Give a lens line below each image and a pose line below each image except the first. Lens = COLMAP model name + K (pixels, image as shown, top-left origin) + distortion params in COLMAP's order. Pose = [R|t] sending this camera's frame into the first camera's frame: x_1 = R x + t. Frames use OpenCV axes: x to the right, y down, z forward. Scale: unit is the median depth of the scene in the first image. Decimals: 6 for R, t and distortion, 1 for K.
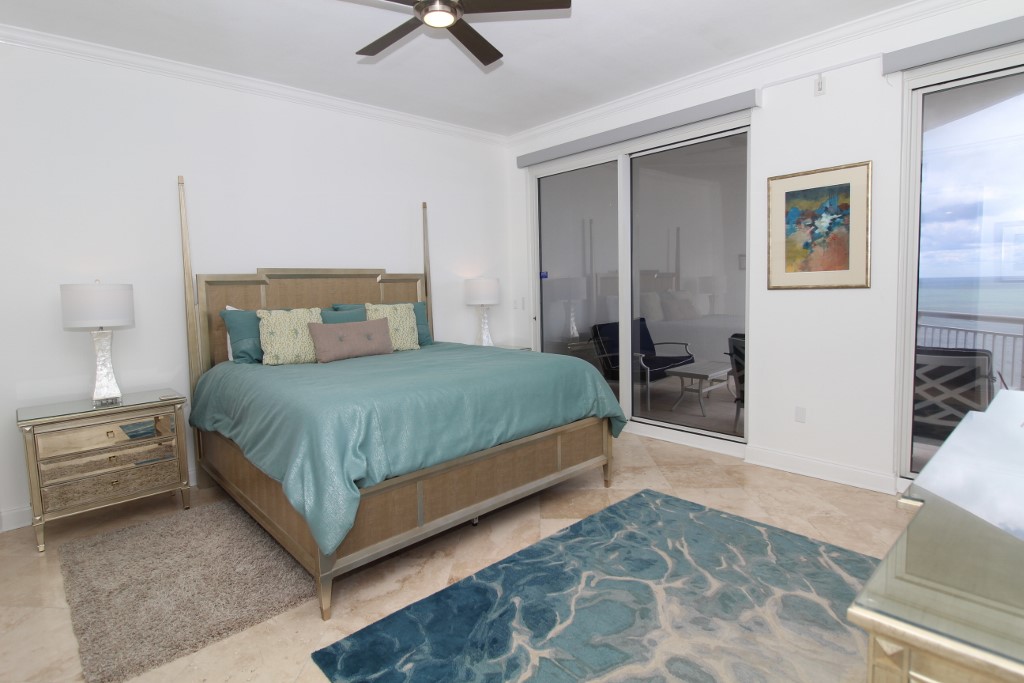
lens RADIAL K [[528.8, 0, 509.3], [0, 528.8, 334.5], [0, 0, 1]] dist [0.003402, 0.000174]
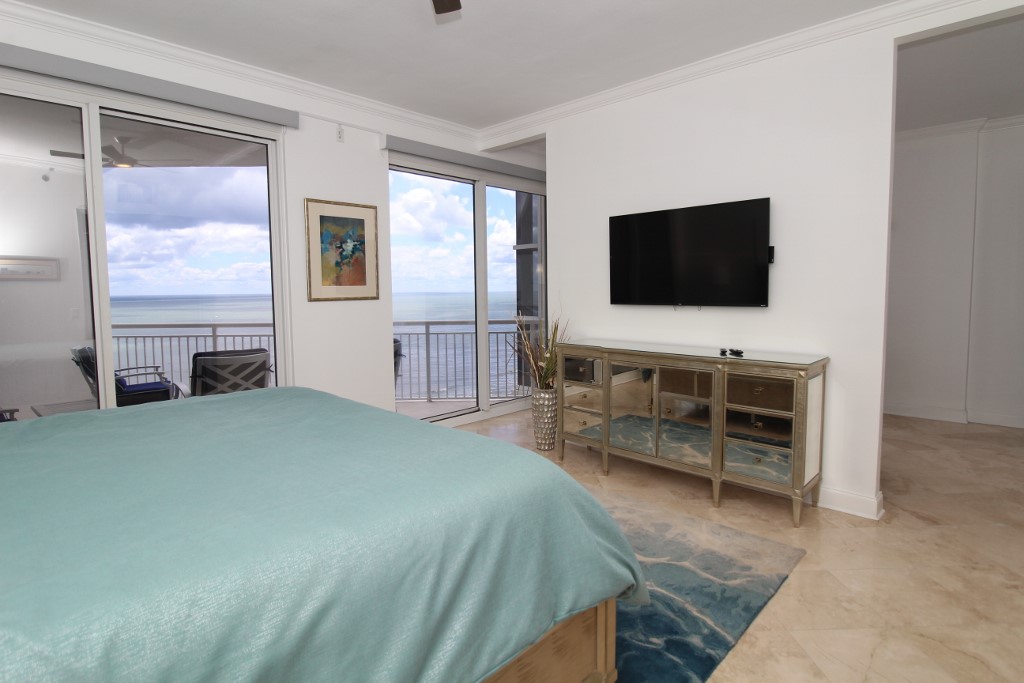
lens RADIAL K [[528.8, 0, 504.4], [0, 528.8, 335.1], [0, 0, 1]] dist [0.003402, 0.000174]
pose [[-0.051194, -0.059742, 0.996900, -0.663338], [0.103175, 0.992552, 0.064780, -0.047867], [-0.993345, 0.106171, -0.044649, 0.707086]]
